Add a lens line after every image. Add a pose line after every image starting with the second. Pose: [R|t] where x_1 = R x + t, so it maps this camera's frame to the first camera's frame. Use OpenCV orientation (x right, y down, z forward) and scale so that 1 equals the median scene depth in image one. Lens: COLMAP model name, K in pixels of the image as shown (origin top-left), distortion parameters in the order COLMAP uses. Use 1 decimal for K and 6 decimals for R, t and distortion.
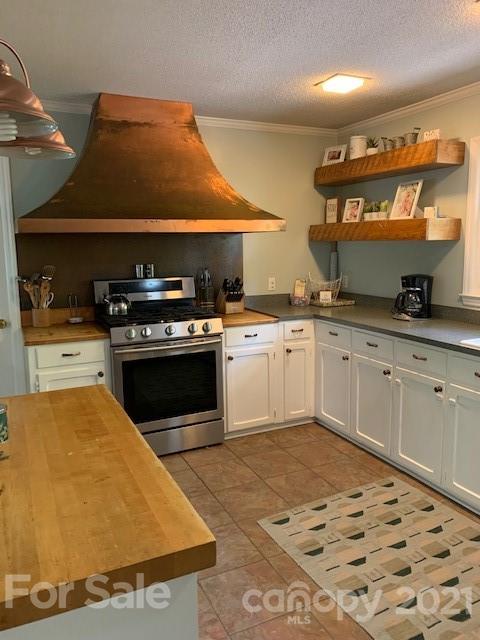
lens RADIAL K [[490.7, 0, 240.4], [0, 490.7, 316.8], [0, 0, 1]] dist [0.011191, -0.004963]
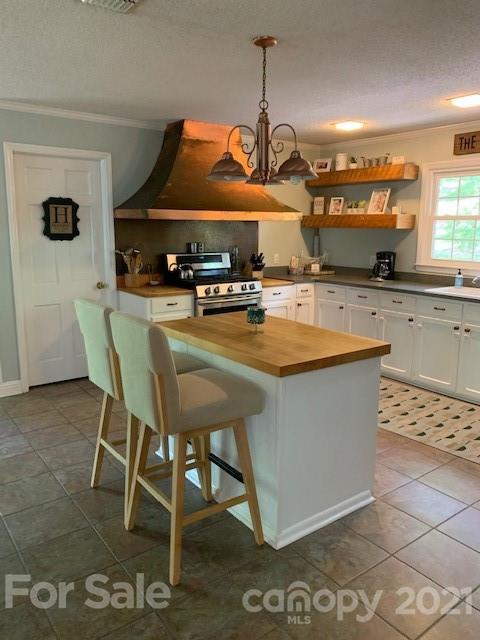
lens RADIAL K [[490.7, 0, 239.9], [0, 490.7, 320.7], [0, 0, 1]] dist [0.011191, -0.004963]
pose [[0.979984, -0.019526, 0.198115, -0.380484], [0.011924, 0.999149, 0.039491, 0.061478], [-0.198717, -0.036338, 0.979383, -0.392710]]
